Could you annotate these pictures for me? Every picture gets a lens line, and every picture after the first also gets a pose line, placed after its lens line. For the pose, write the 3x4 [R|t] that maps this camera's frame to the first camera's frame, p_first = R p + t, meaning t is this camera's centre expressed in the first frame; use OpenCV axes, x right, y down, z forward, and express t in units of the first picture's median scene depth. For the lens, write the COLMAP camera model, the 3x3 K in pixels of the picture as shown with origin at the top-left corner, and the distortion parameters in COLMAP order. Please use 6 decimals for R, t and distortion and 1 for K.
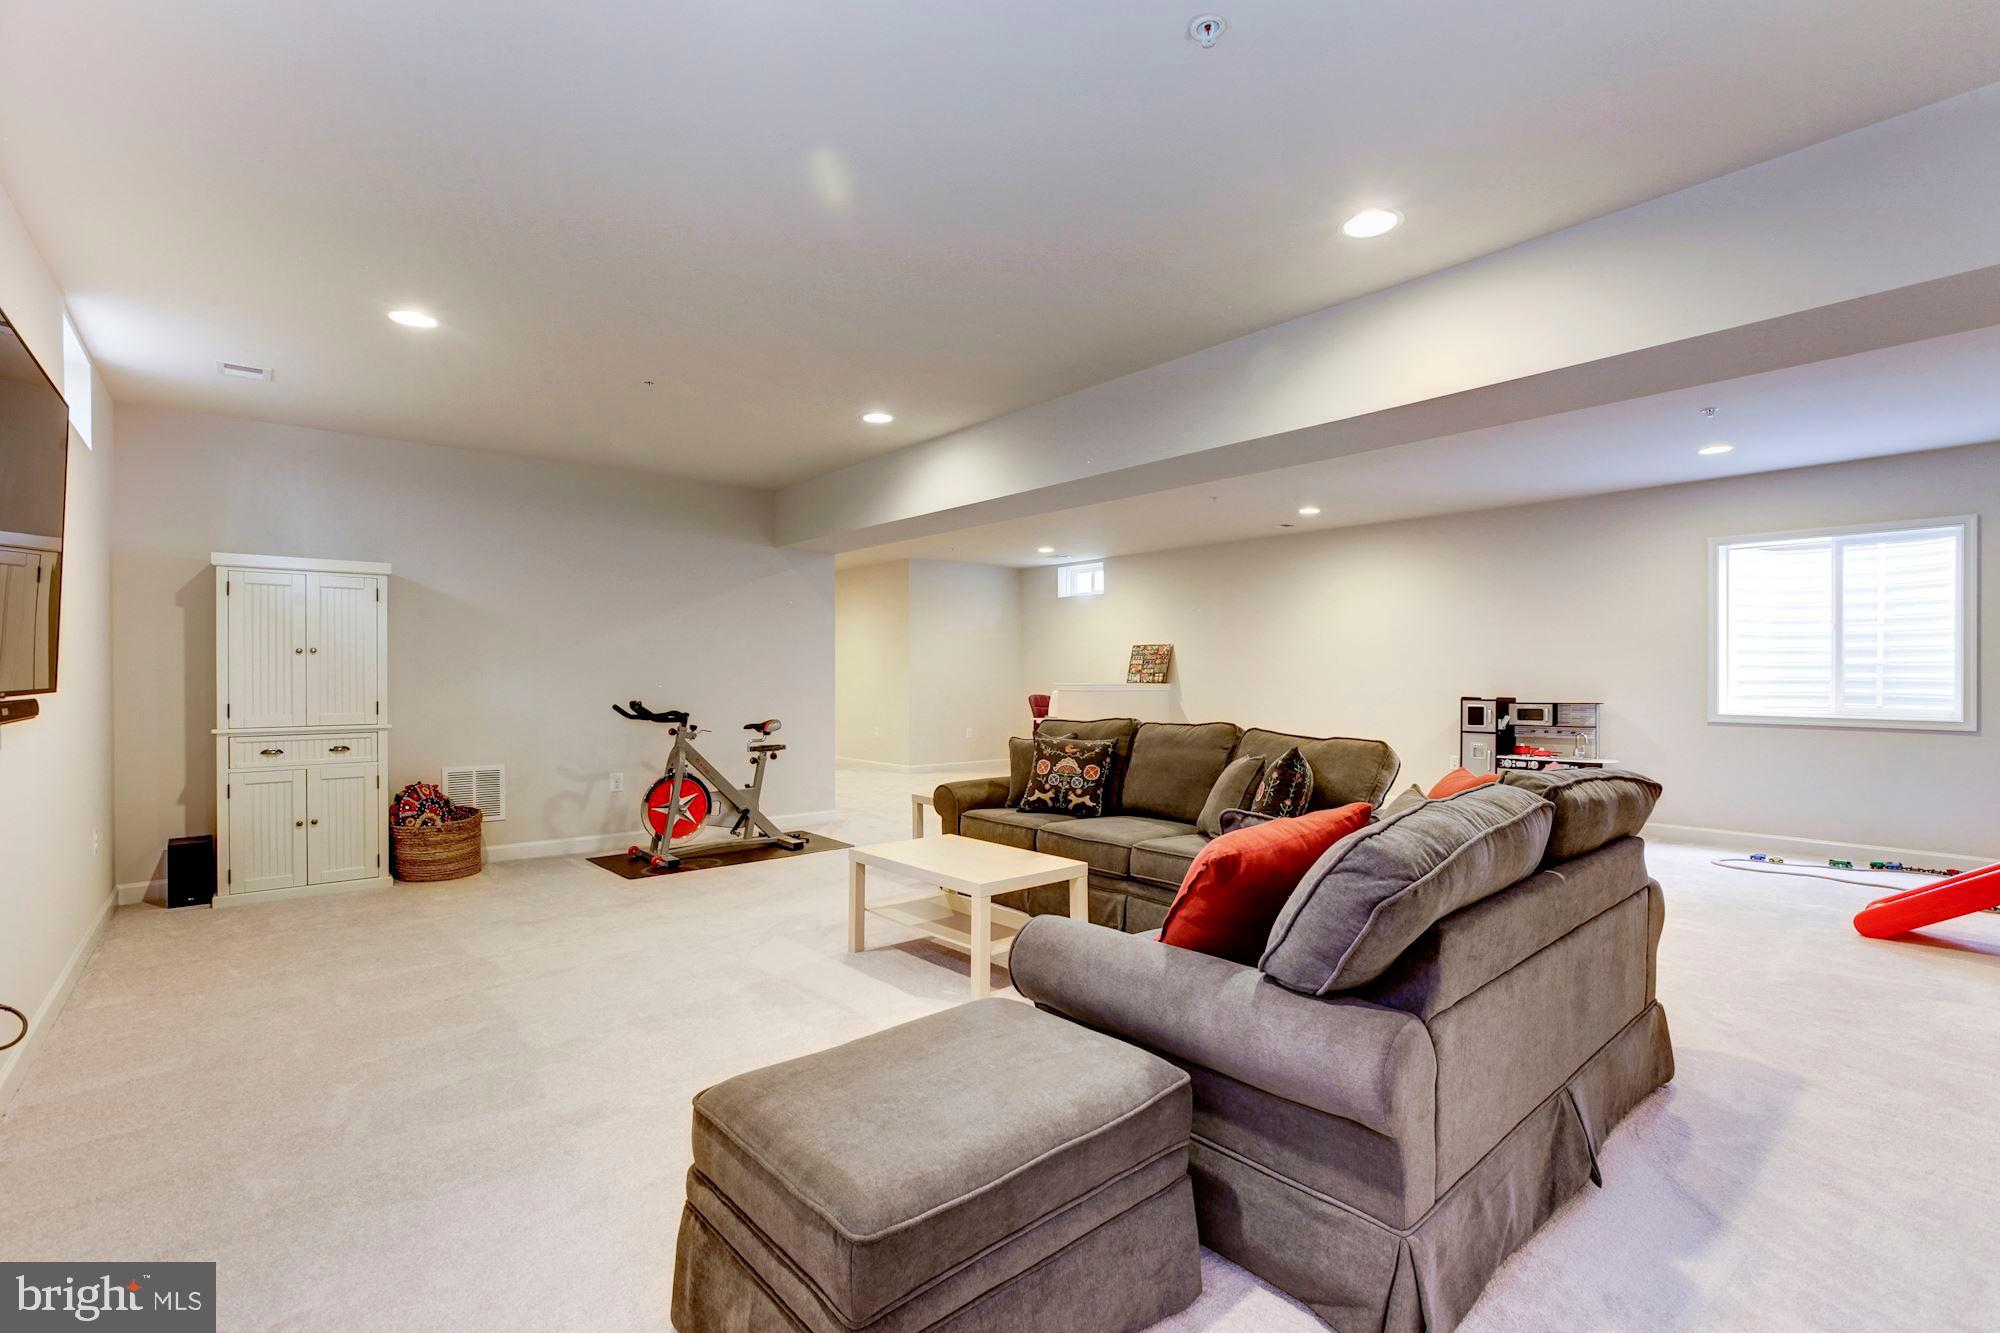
lens RADIAL K [[903.4, 0, 1006.3], [0, 903.4, 676.2], [0, 0, 1]] dist [-0.041489, 0.022784]
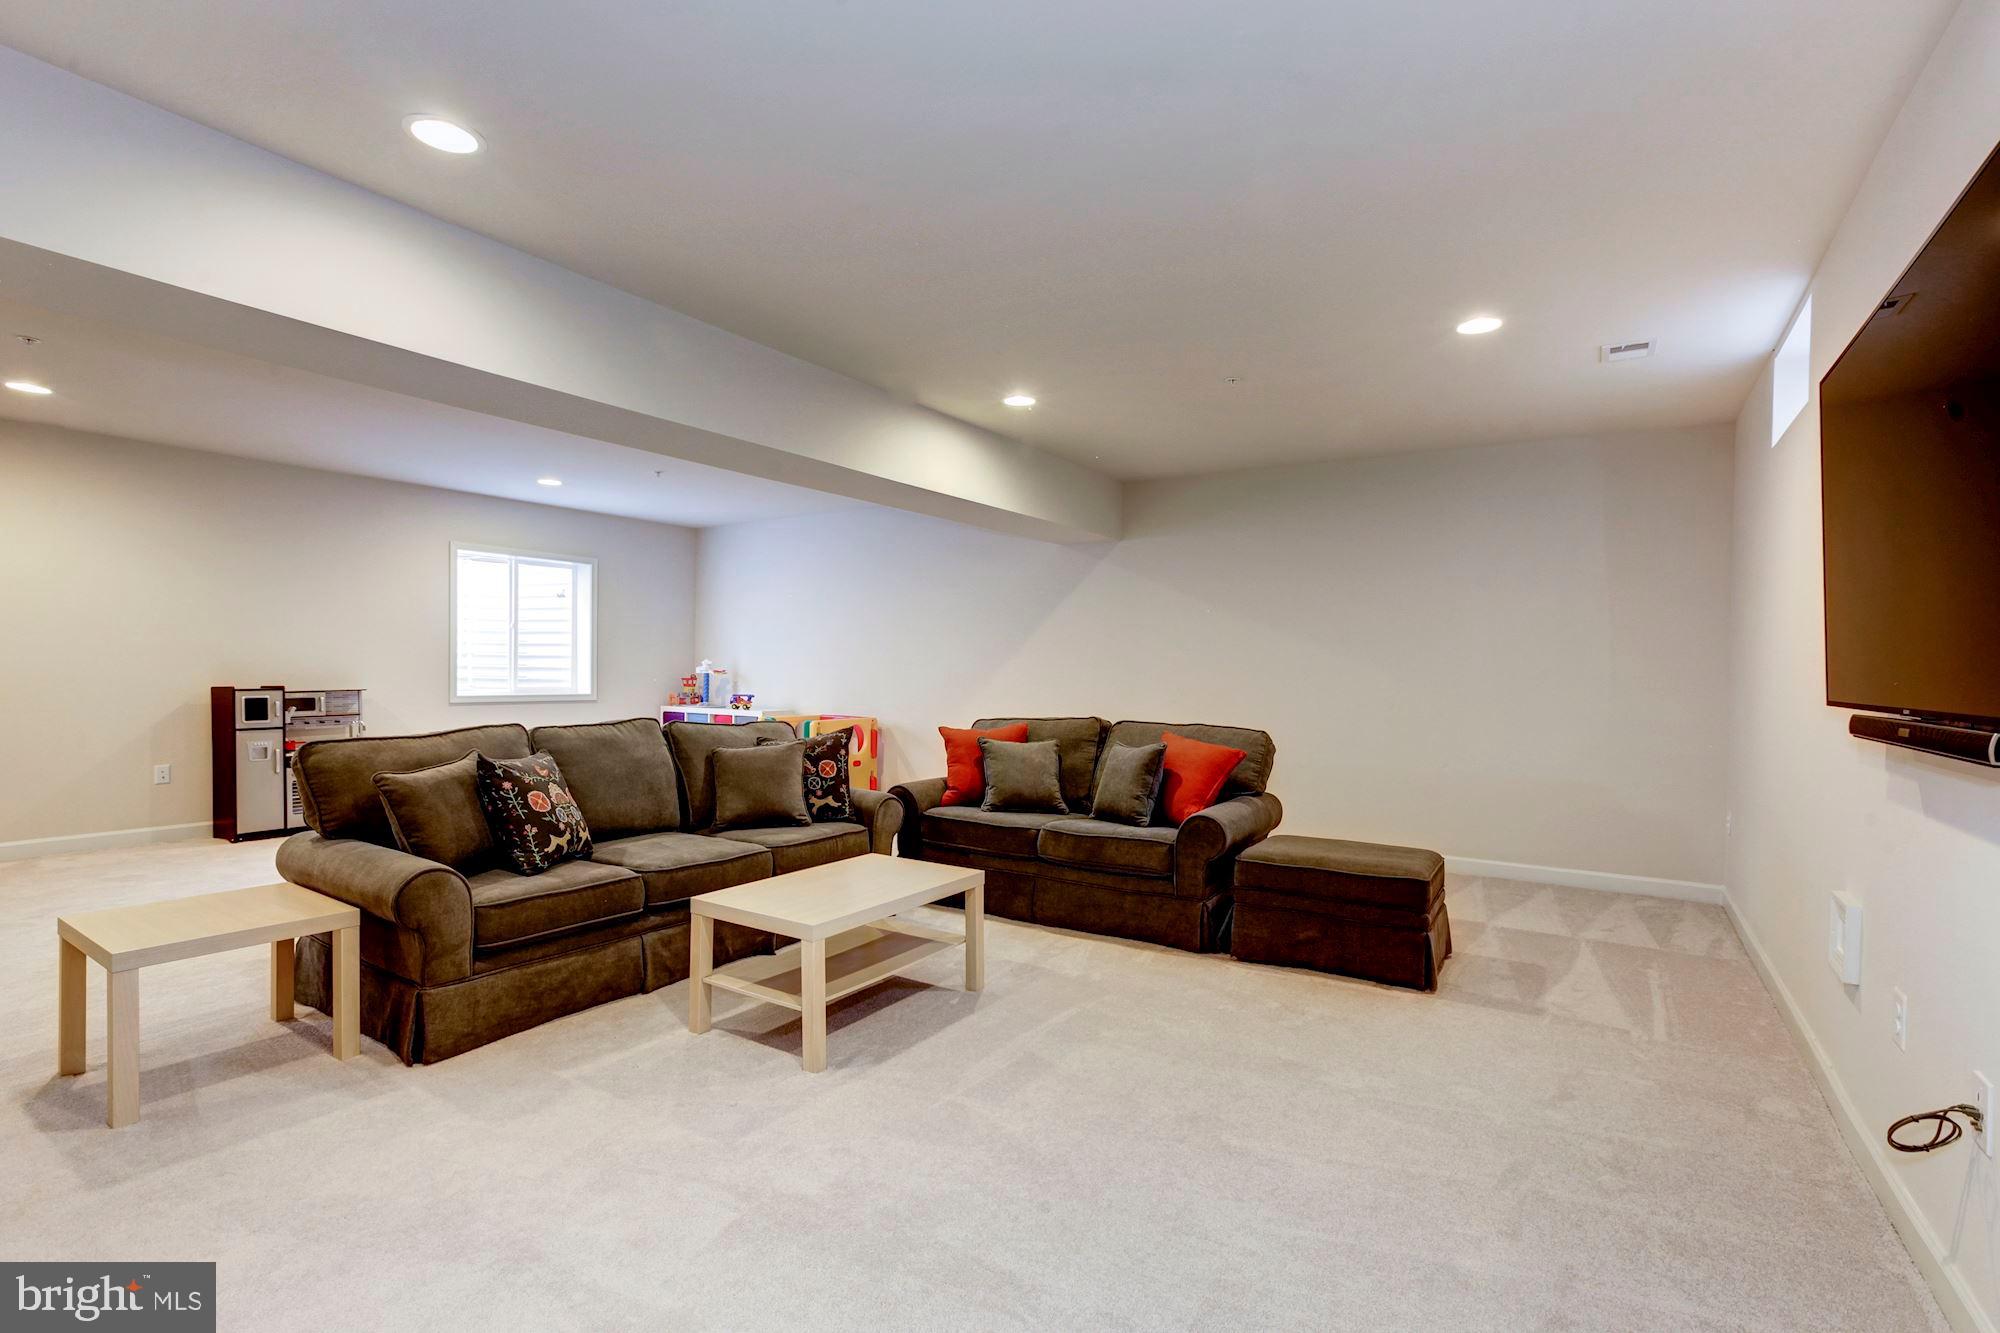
lens RADIAL K [[903.4, 0, 1006.3], [0, 903.4, 676.2], [0, 0, 1]] dist [-0.041489, 0.022784]
pose [[-0.251249, -0.011172, 0.967858, -0.742937], [-0.012151, 0.999891, 0.008387, -0.002394], [-0.967846, -0.009654, -0.251357, 0.897820]]
